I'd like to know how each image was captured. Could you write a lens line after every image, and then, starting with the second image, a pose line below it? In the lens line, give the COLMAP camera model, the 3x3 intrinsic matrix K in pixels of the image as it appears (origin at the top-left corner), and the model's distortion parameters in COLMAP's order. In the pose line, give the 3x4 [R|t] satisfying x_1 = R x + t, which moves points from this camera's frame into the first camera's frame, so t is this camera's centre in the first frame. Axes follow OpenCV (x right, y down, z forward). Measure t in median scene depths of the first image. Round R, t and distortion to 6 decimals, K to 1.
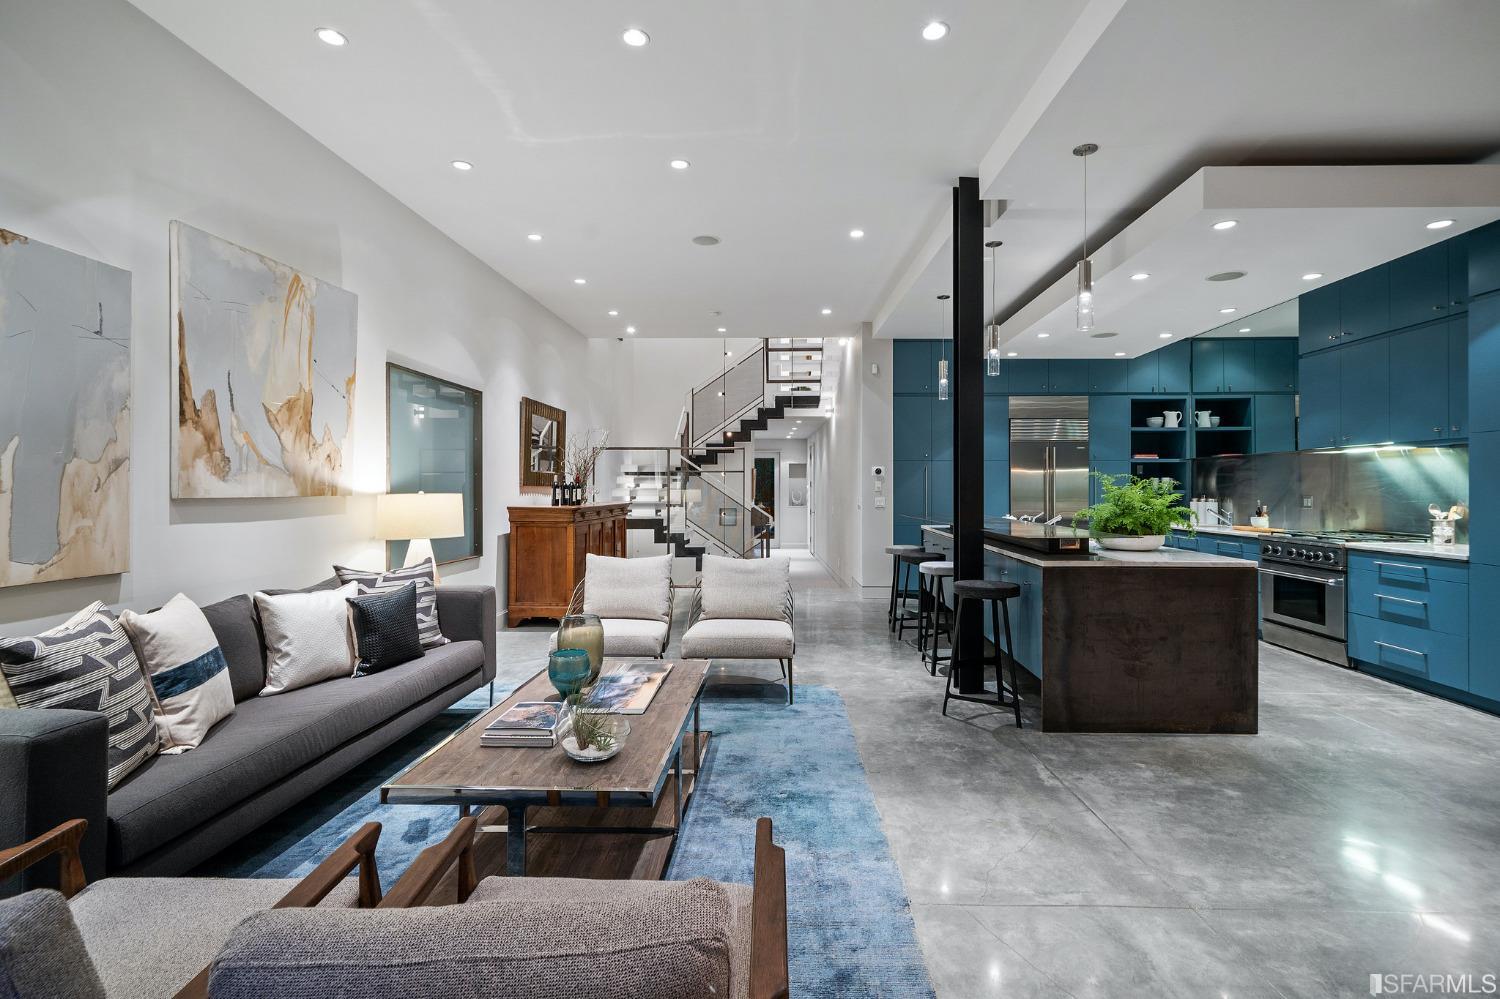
lens RADIAL K [[758.3, 0, 750.2], [0, 758.3, 493.7], [0, 0, 1]] dist [-0.004286, 0.000194]
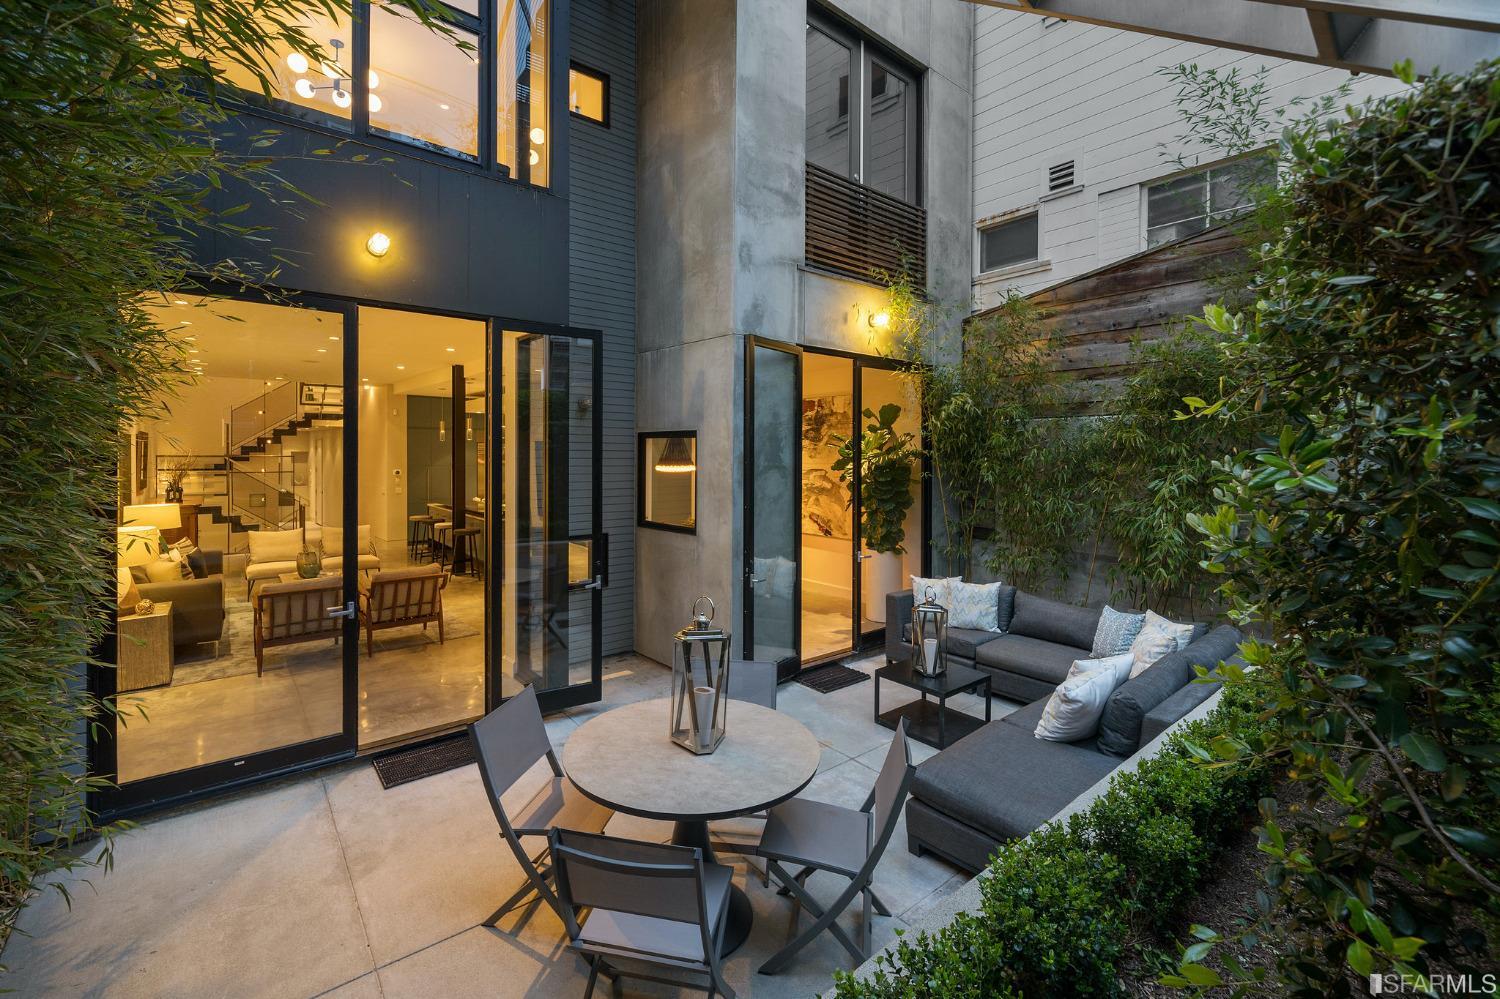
lens RADIAL K [[639.1, 0, 756.8], [0, 639.1, 463.3], [0, 0, 1]] dist [-0.005360, 0.000213]
pose [[0.740775, -0.001138, 0.671752, -0.426174], [0.001166, 0.999999, 0.000409, -0.108664], [-0.671752, 0.000480, 0.740776, -1.302949]]
